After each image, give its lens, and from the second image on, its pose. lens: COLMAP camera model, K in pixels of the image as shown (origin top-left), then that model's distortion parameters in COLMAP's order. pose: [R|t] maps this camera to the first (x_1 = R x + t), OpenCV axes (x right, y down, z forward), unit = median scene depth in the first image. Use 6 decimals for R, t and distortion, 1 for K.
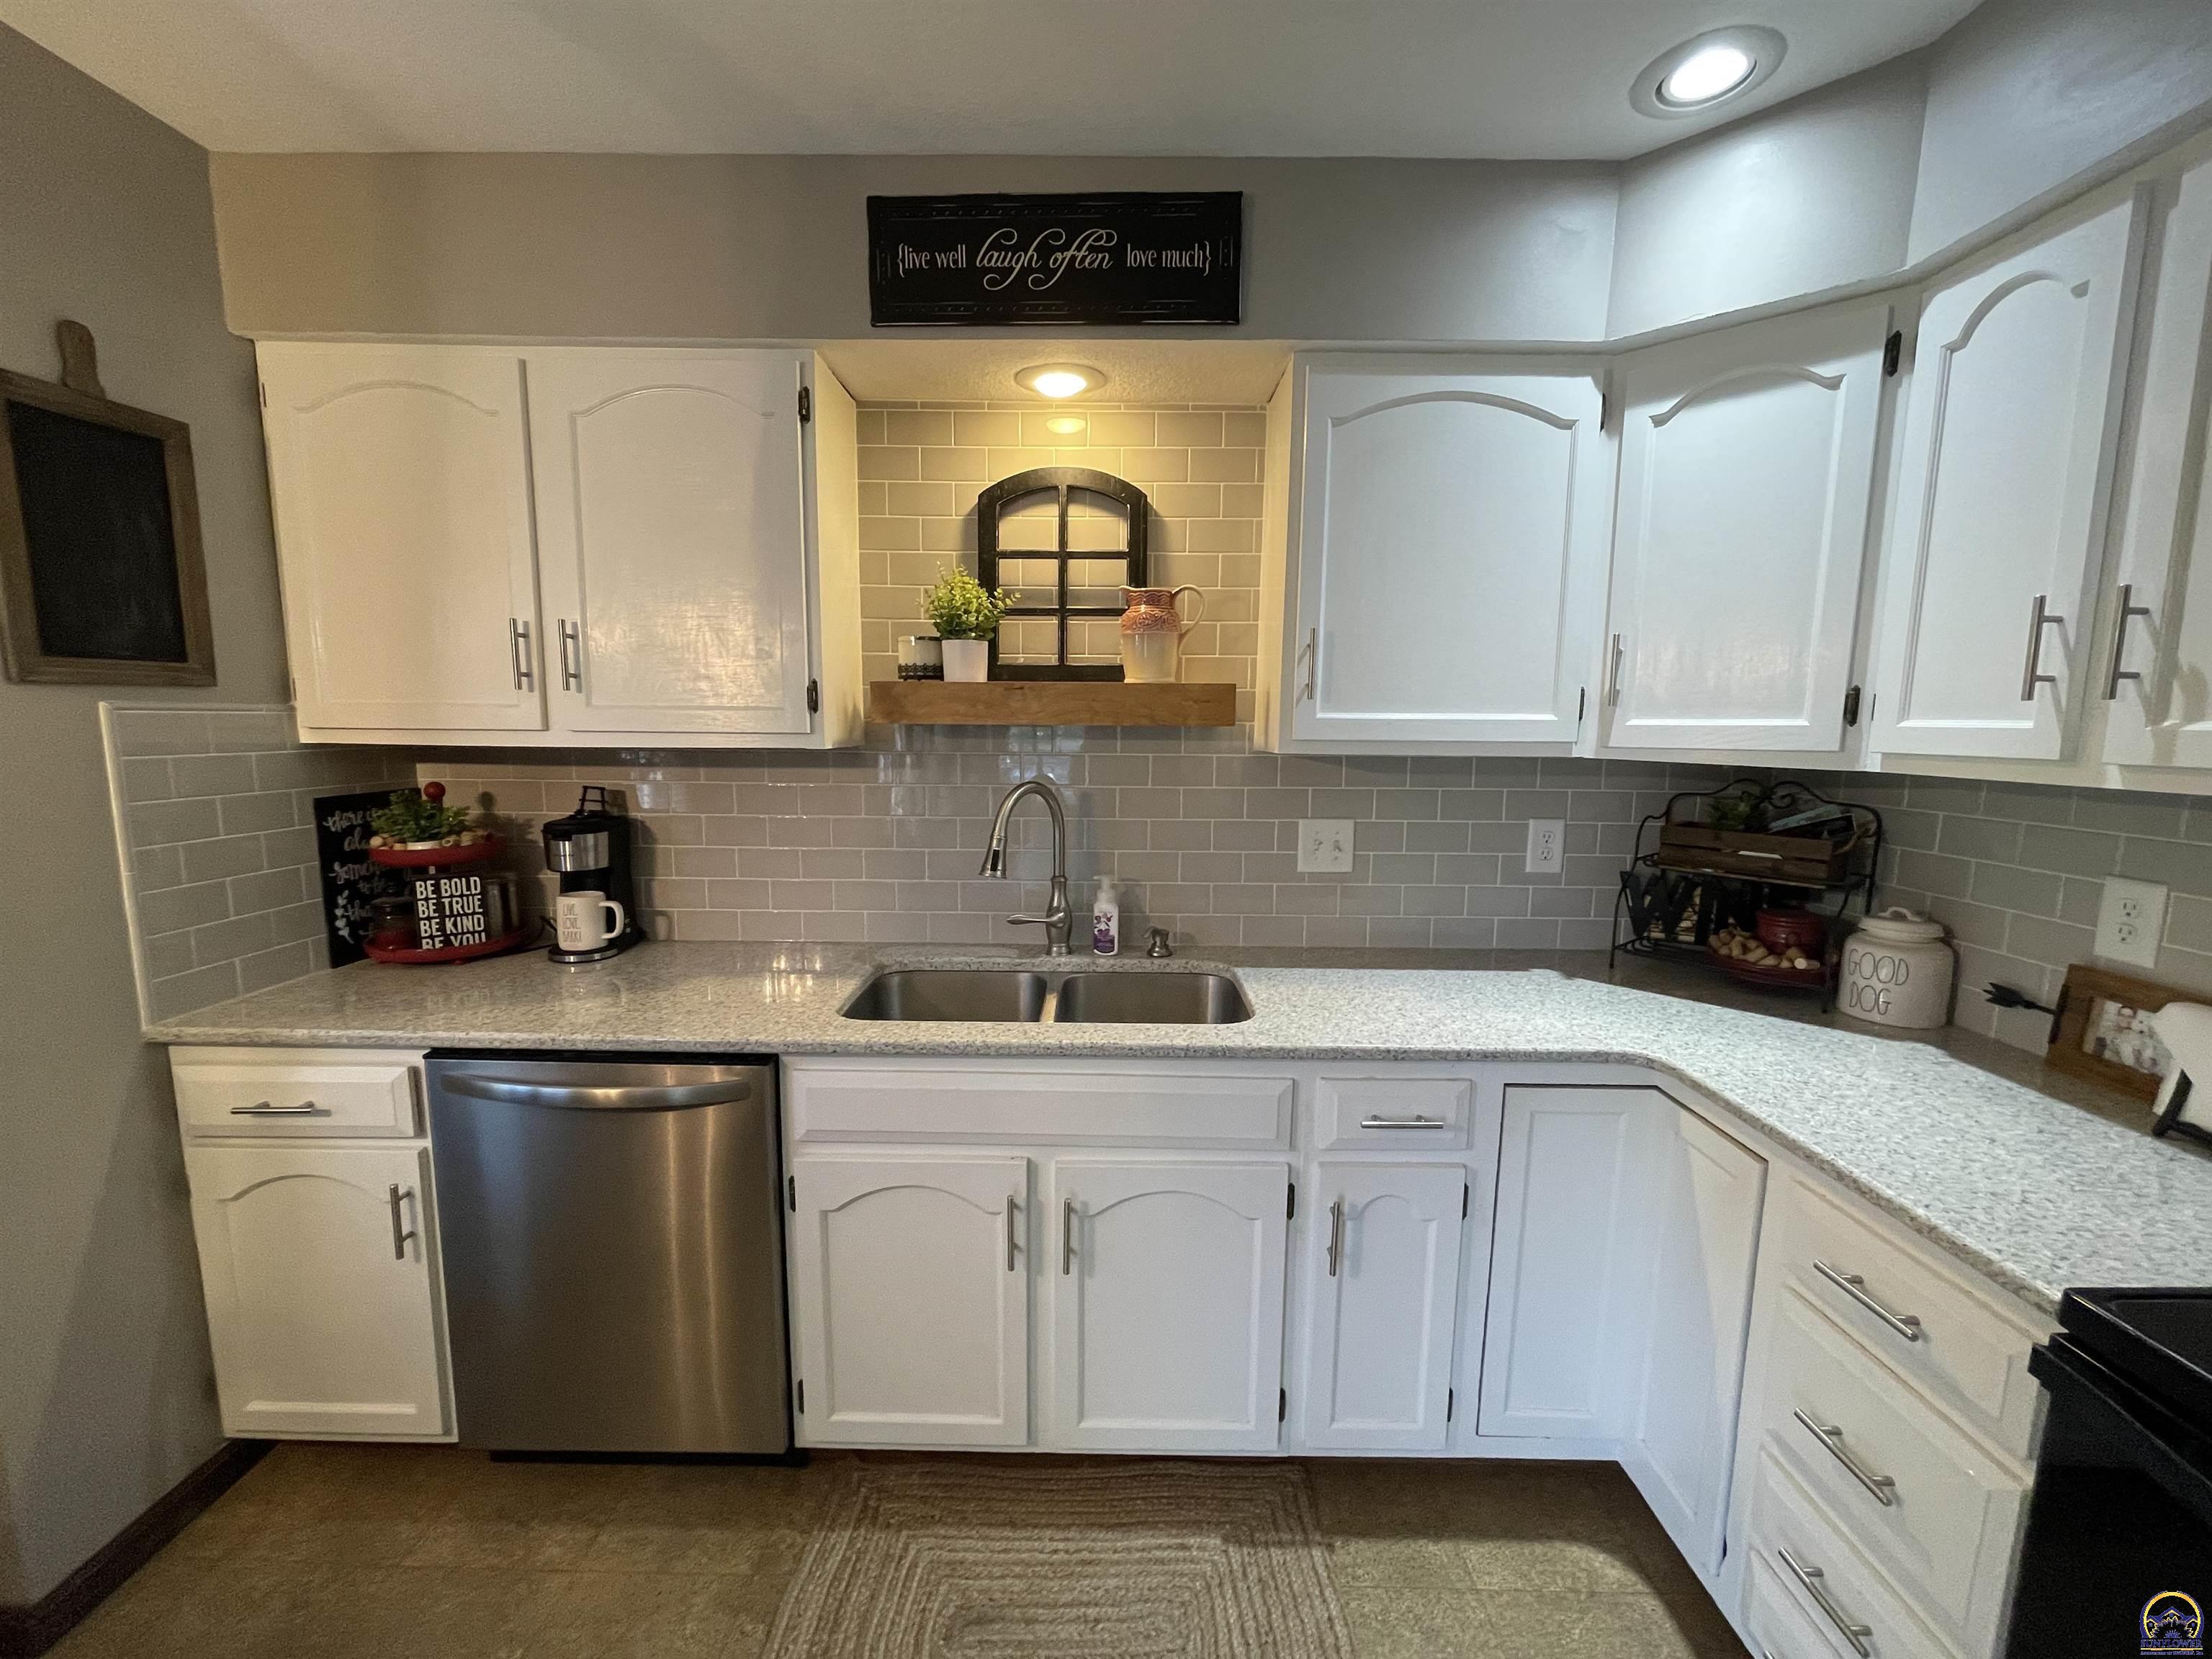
lens RADIAL K [[892.0, 0, 1099.6], [0, 892.0, 836.1], [0, 0, 1]] dist [-0.000885, -0.000597]
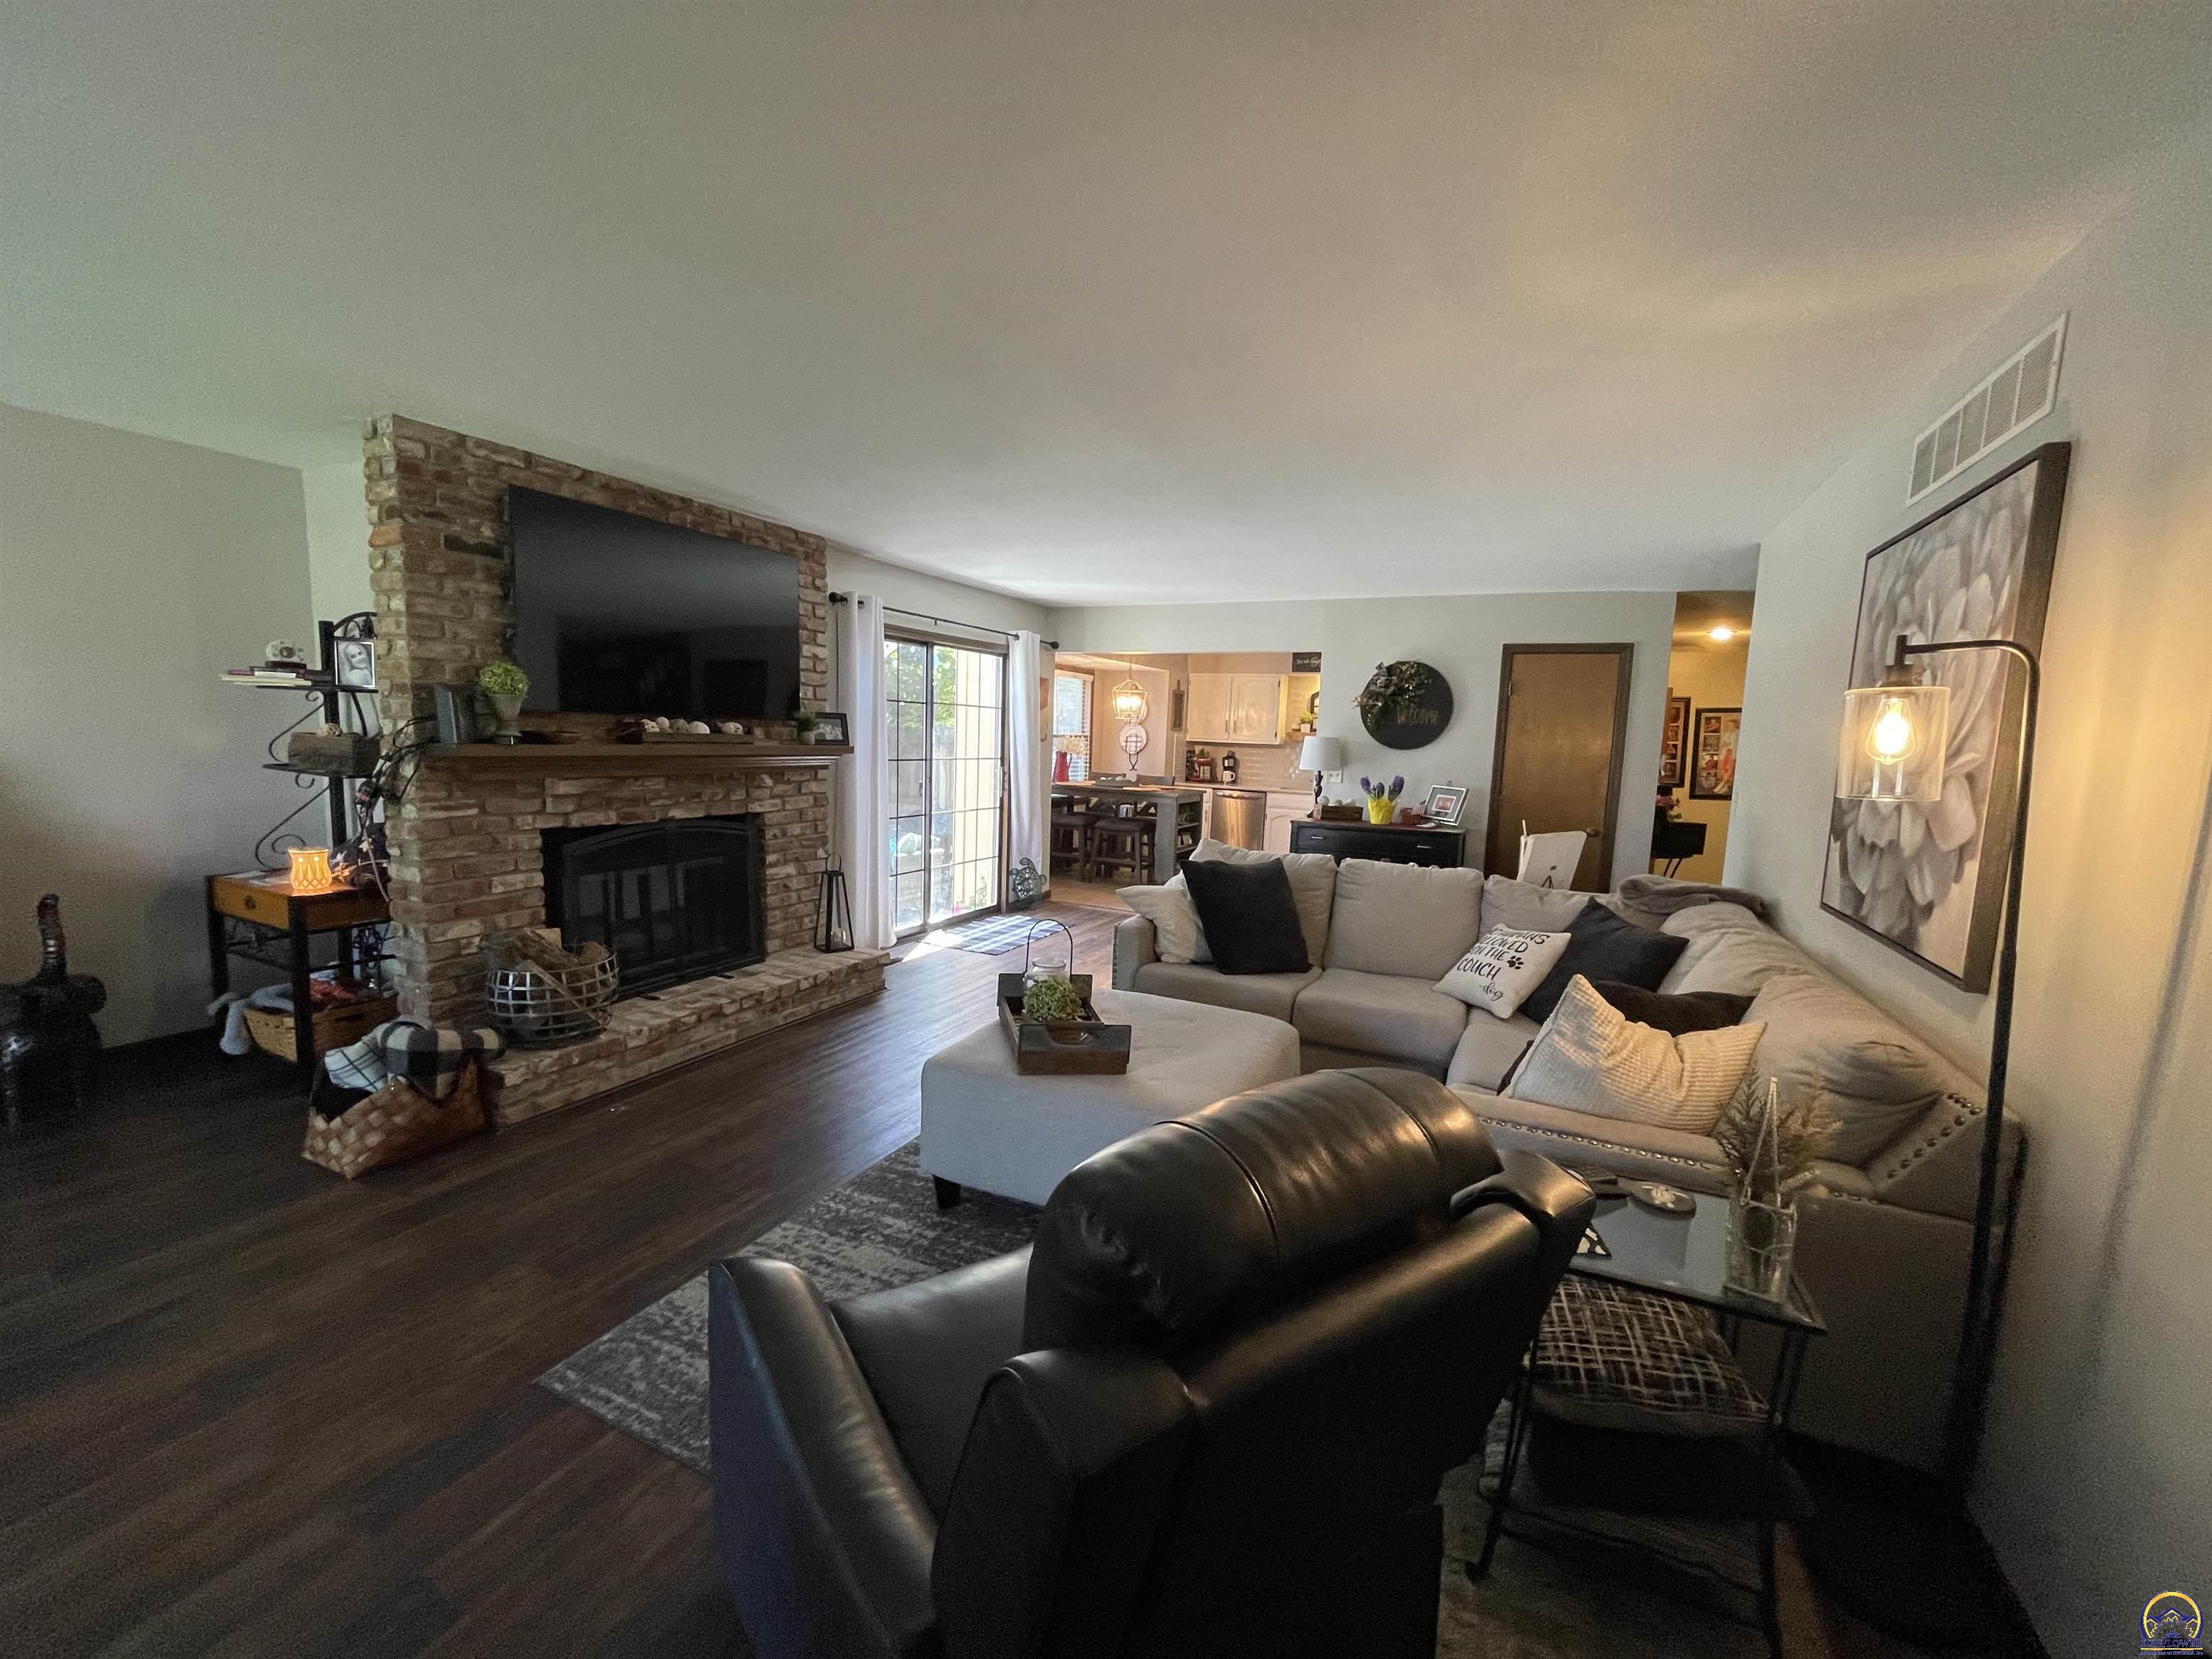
lens RADIAL K [[892.0, 0, 1099.6], [0, 892.0, 836.1], [0, 0, 1]] dist [-0.000885, -0.000597]
pose [[0.901071, 0.076004, -0.426959, 1.110540], [-0.084288, 0.996441, -0.000505, 0.569153], [0.425401, 0.036443, 0.904271, -4.473905]]
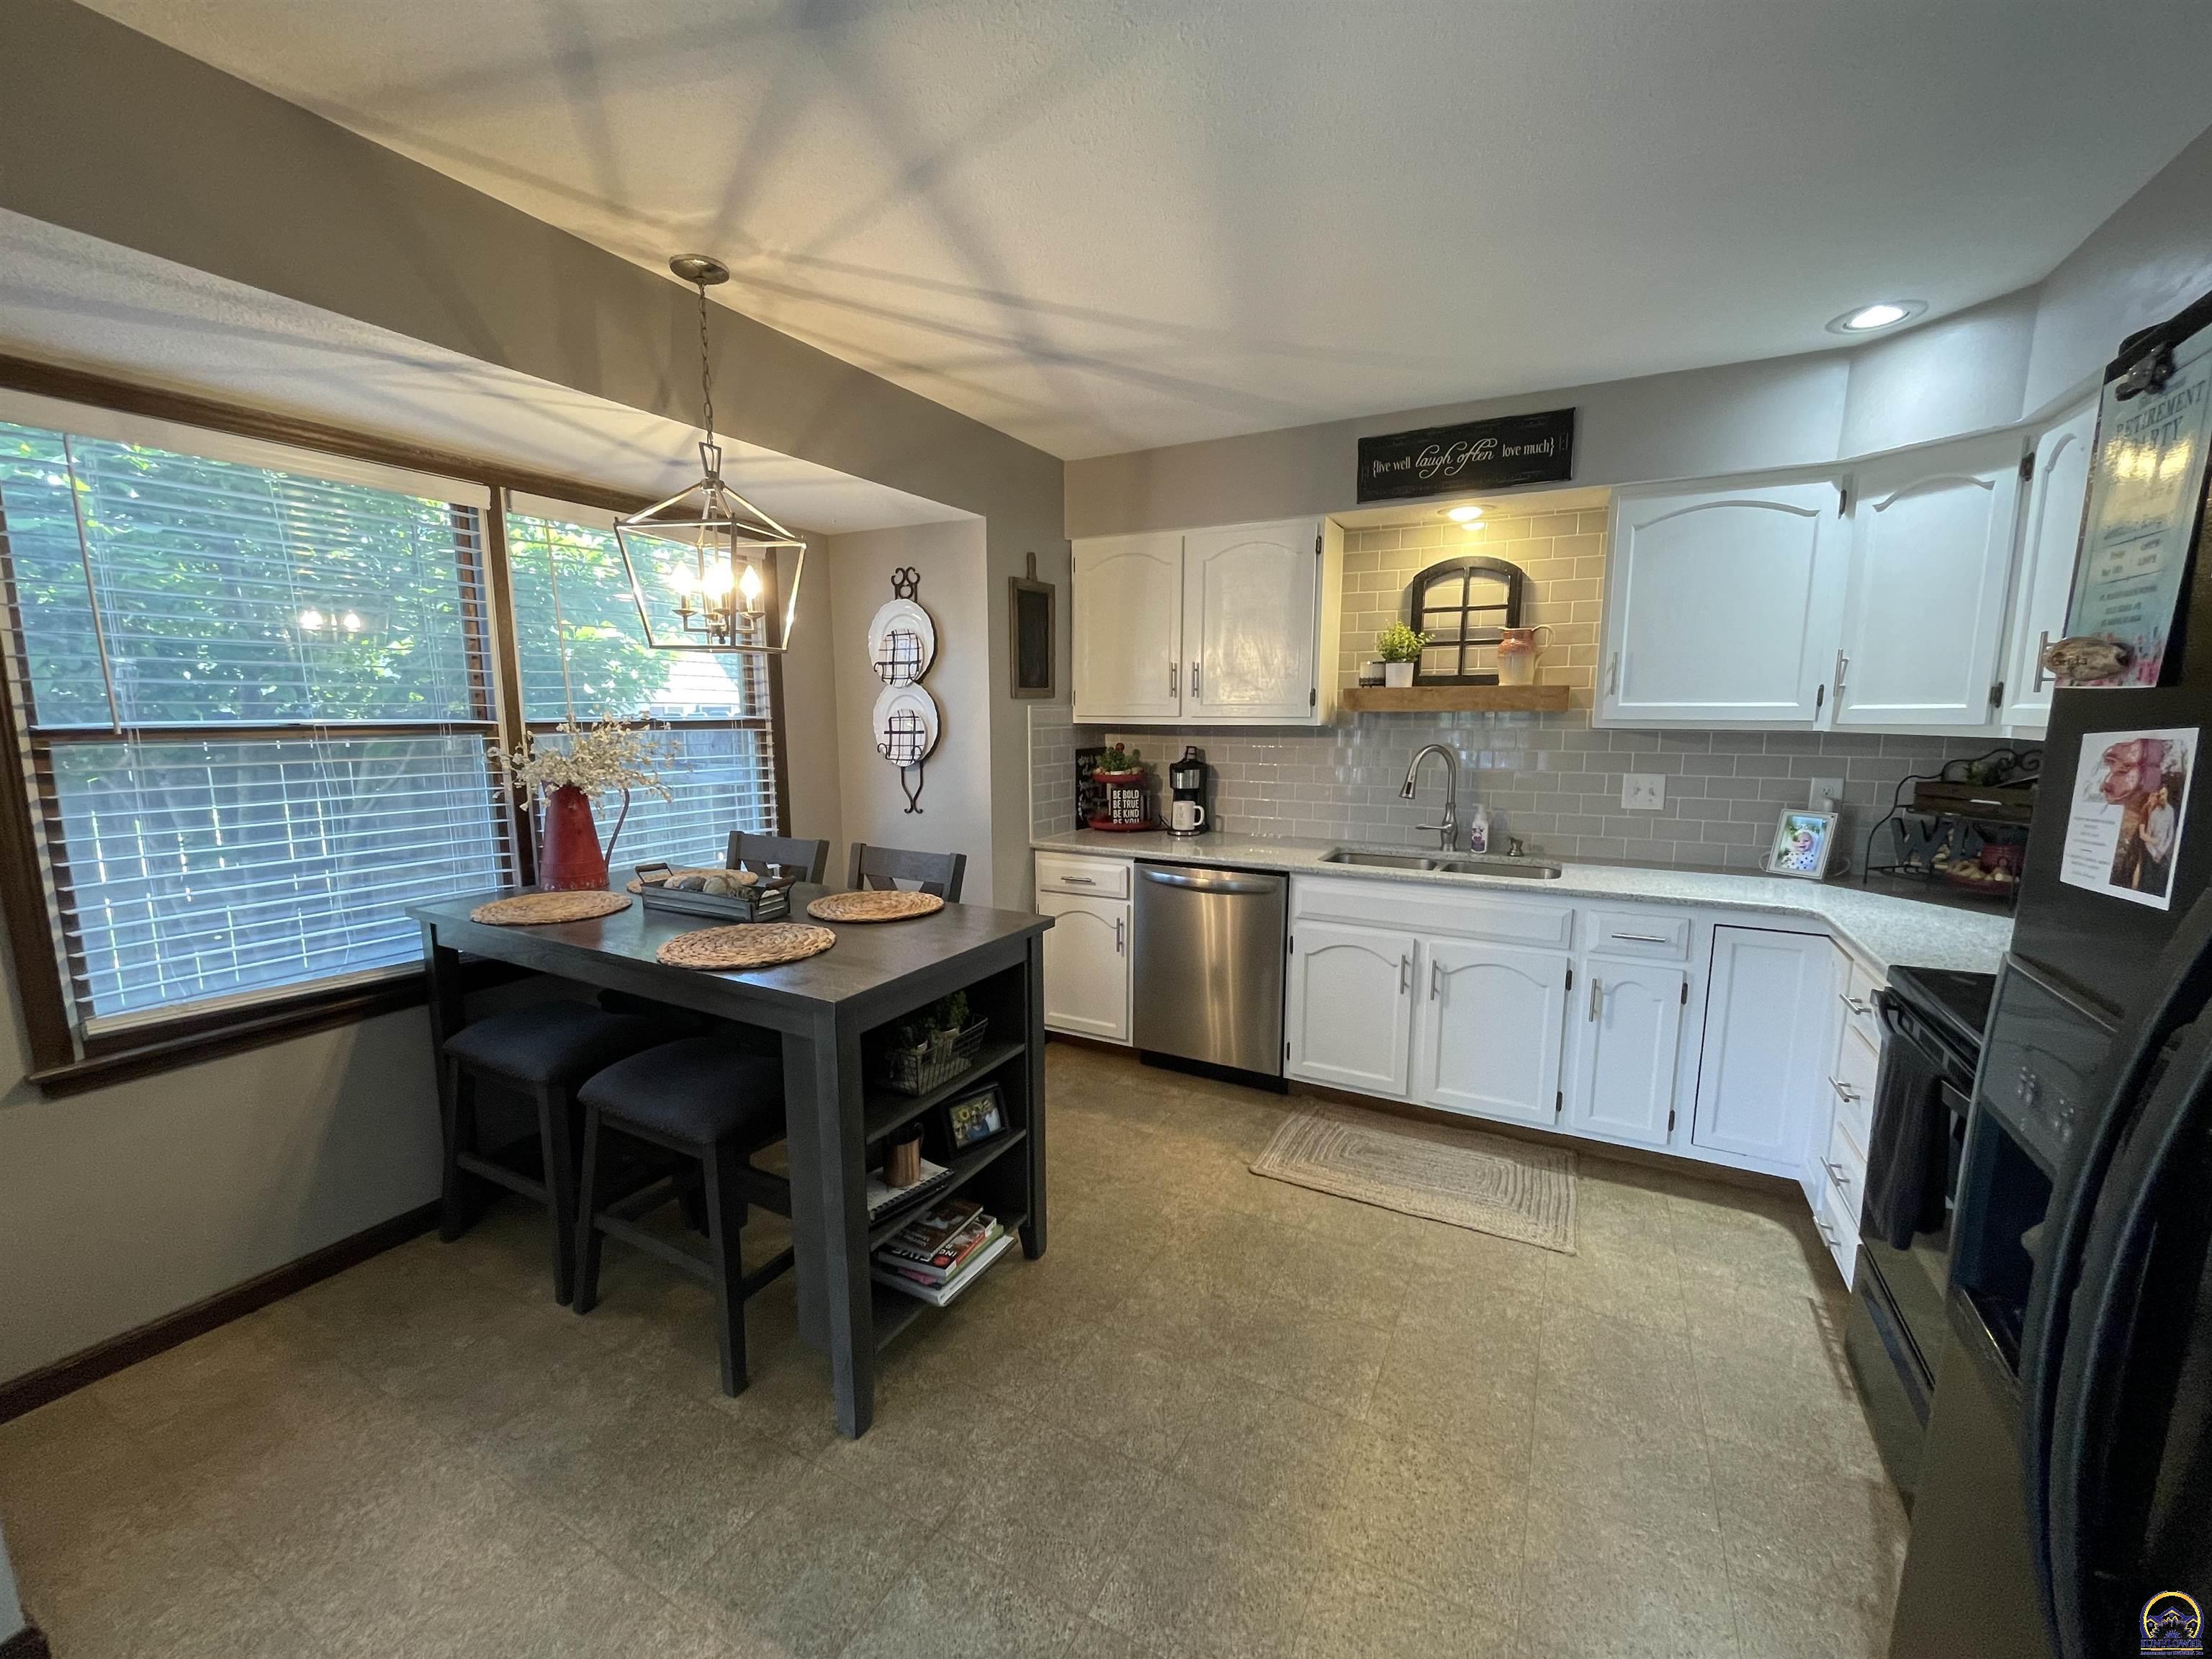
lens RADIAL K [[895.8, 0, 1096.4], [0, 895.8, 839.3], [0, 0, 1]] dist [-0.002857, -0.000631]
pose [[0.882315, 0.058328, -0.467031, 0.178615], [-0.051368, 0.998297, 0.027634, 0.115219], [0.467848, -0.000391, 0.883809, -0.898150]]
